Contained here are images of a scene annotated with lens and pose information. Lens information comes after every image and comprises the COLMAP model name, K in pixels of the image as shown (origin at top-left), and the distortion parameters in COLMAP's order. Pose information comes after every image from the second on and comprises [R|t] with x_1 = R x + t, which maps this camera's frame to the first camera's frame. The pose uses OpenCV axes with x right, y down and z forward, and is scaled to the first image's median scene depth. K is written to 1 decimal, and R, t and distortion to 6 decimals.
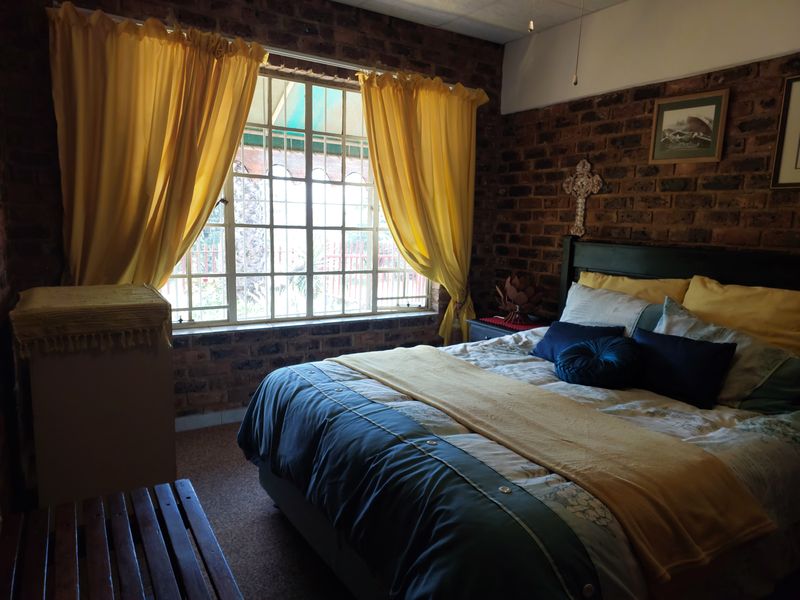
lens RADIAL K [[533.3, 0, 400.0], [0, 533.3, 300.0], [0, 0, 1]] dist [0.001768, 0.000647]
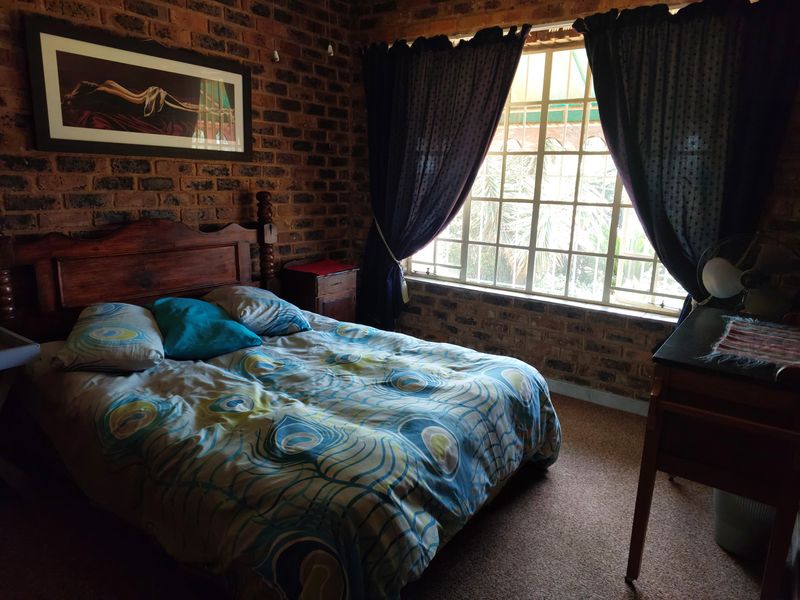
lens RADIAL K [[533.3, 0, 400.0], [0, 533.3, 300.0], [0, 0, 1]] dist [0.001768, 0.000647]
pose [[0.379065, 0.171435, -0.909351, 0.619336], [-0.156931, 0.980365, 0.119405, -0.032379], [0.911966, 0.097443, 0.398525, 0.366594]]
